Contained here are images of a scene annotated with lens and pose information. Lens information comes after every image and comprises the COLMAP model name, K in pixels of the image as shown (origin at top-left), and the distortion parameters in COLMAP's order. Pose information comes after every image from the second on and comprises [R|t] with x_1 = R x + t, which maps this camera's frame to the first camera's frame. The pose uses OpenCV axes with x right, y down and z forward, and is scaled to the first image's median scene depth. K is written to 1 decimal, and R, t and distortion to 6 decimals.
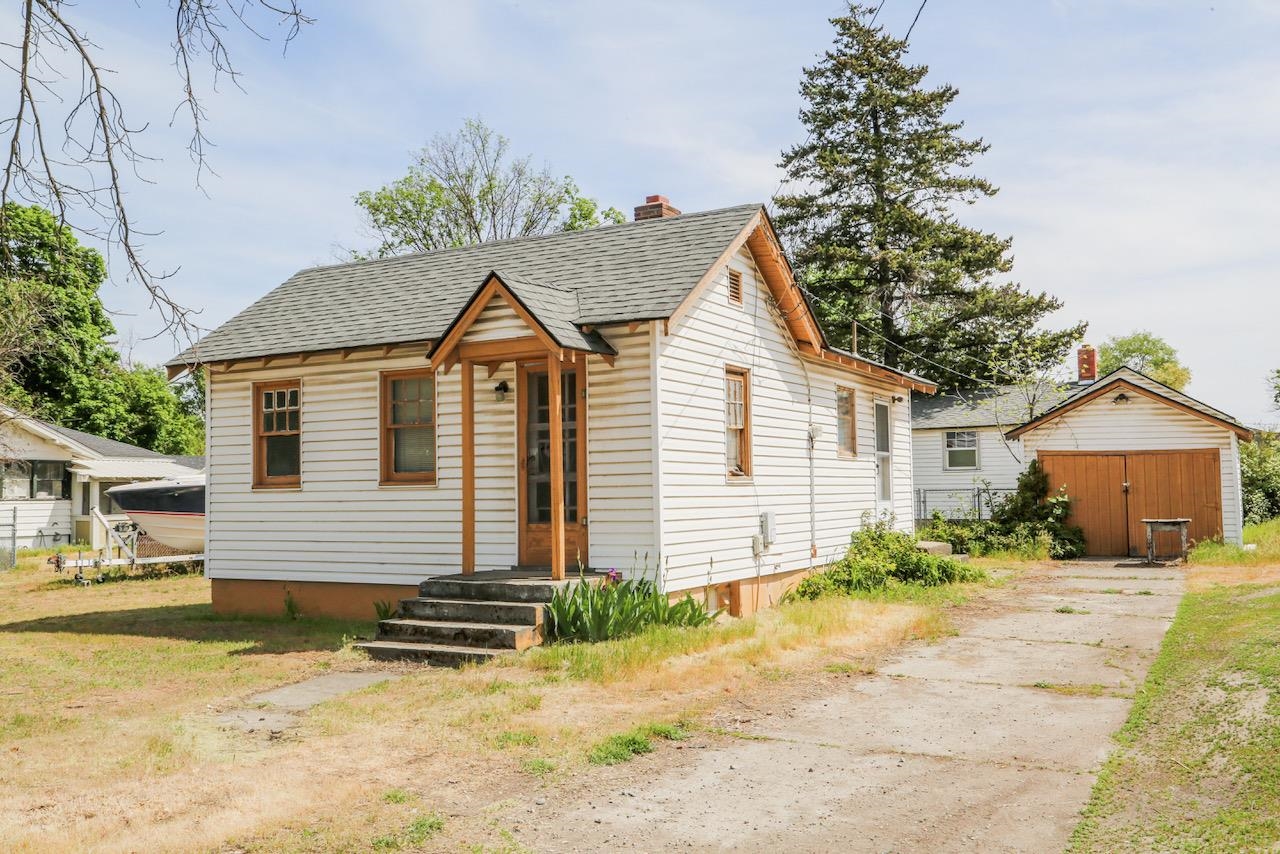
lens RADIAL K [[1165.3, 0, 640.0], [0, 1165.3, 427.0], [0, 0, 1]] dist [-0.003592, -0.001022]
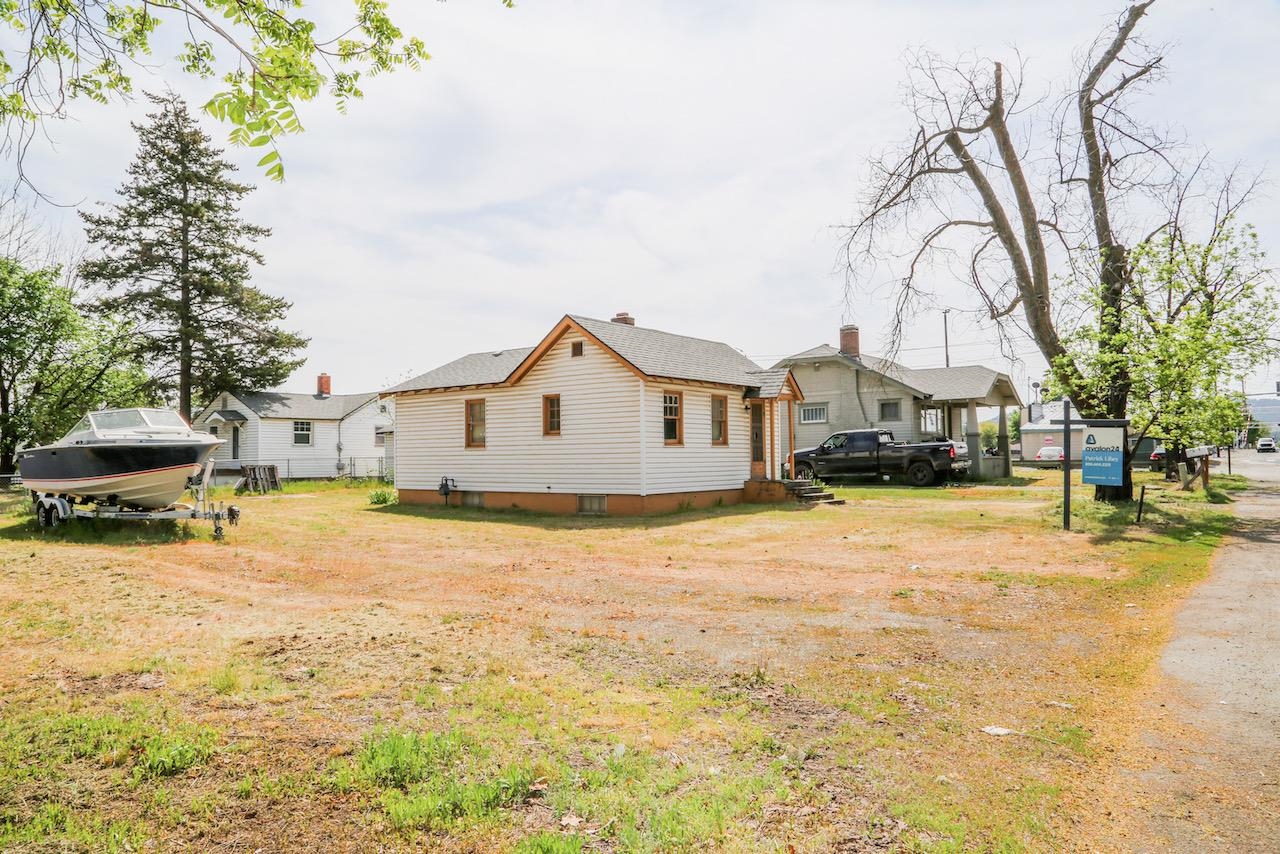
lens RADIAL K [[893.7, 0, 640.0], [0, 893.7, 427.0], [0, 0, 1]] dist [-0.109569, 0.071046]
pose [[0.120736, 0.050154, 0.991417, -1.796412], [-0.048005, 0.997849, -0.044633, 0.090527], [-0.991523, -0.042204, 0.122884, 0.865473]]
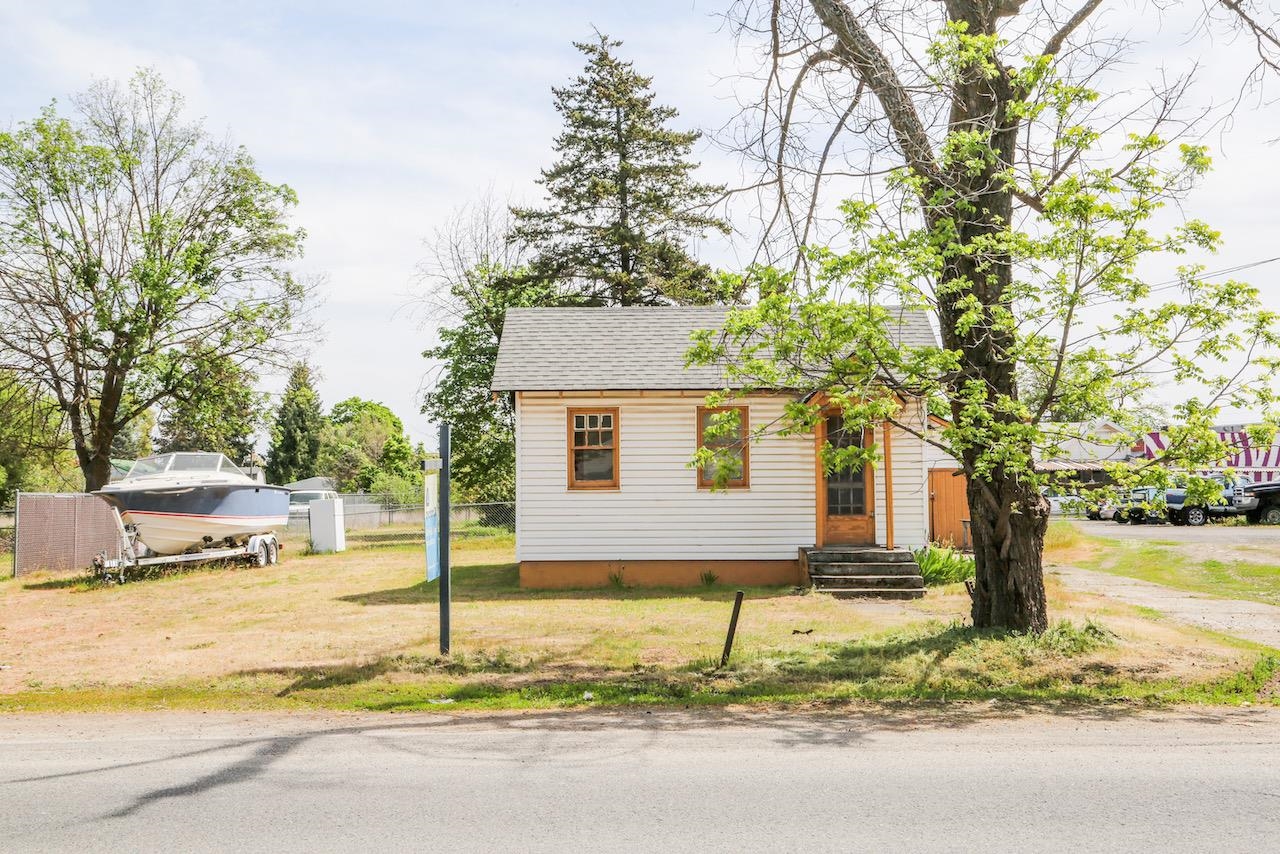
lens RADIAL K [[1460.9, 0, 640.0], [0, 1460.9, 427.0], [0, 0, 1]] dist [0.014019, 0.001215]
pose [[0.875867, 0.032282, 0.481471, -1.046979], [-0.034761, 0.999389, -0.003772, -0.013301], [-0.481298, -0.013432, 0.876454, -0.453521]]
